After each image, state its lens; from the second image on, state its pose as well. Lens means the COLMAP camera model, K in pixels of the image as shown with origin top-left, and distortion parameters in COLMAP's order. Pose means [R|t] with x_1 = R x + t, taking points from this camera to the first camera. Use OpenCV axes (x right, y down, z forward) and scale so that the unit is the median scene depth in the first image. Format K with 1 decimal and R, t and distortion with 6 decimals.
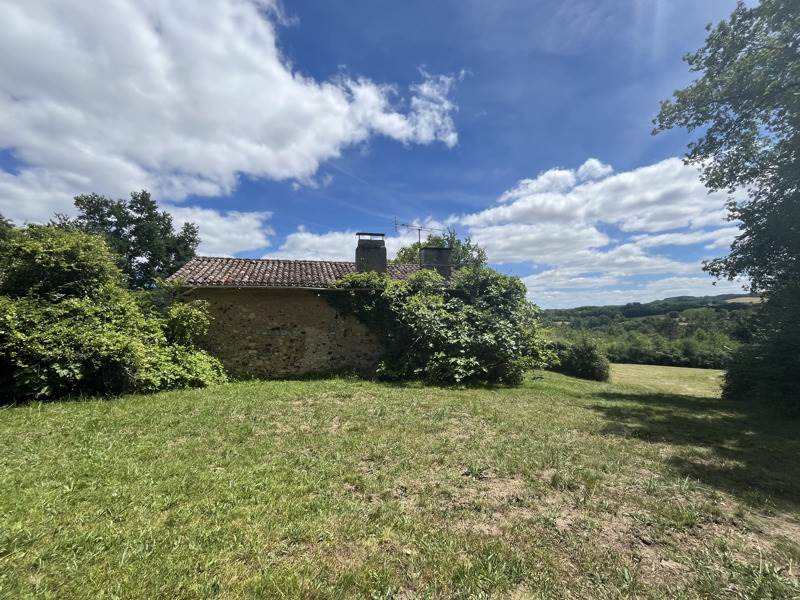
lens RADIAL K [[320.3, 0, 400.0], [0, 320.3, 300.0], [0, 0, 1]] dist [-0.049081, 0.012177]
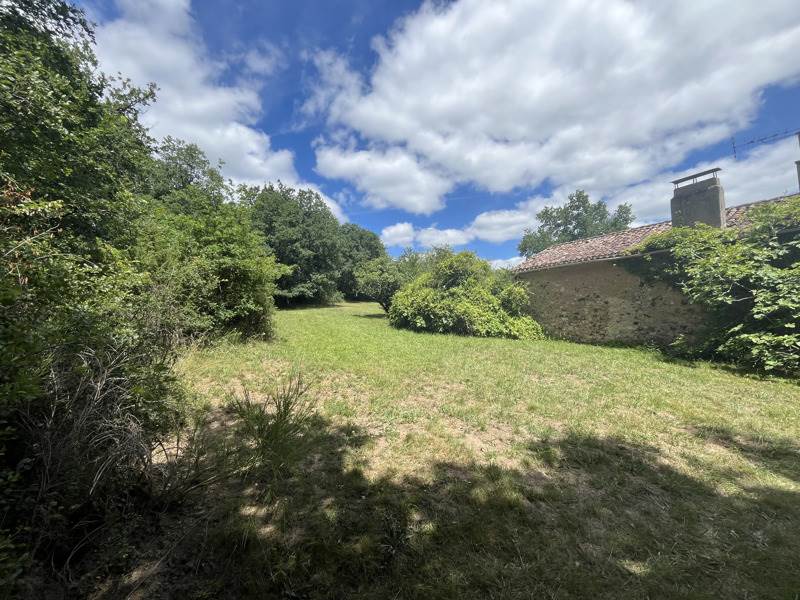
lens RADIAL K [[326.0, 0, 399.1], [0, 326.0, 301.9], [0, 0, 1]] dist [-0.001458, -0.000706]
pose [[0.214862, -0.026454, -0.976286, 0.593859], [0.092954, 0.995649, -0.006522, 0.044332], [0.972211, -0.089348, 0.216386, 0.106953]]
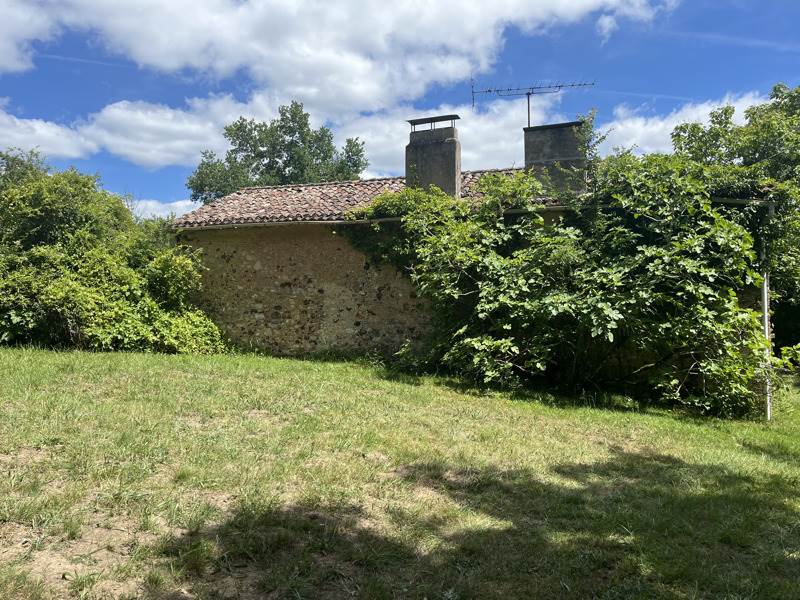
lens RADIAL K [[604.6, 0, 402.4], [0, 604.6, 299.5], [0, 0, 1]] dist [0.076064, -0.099189]
pose [[0.786668, 0.014658, -0.617202, 0.602697], [0.030409, 0.997585, 0.062451, 0.047127], [0.616627, -0.067897, 0.784322, 0.119227]]
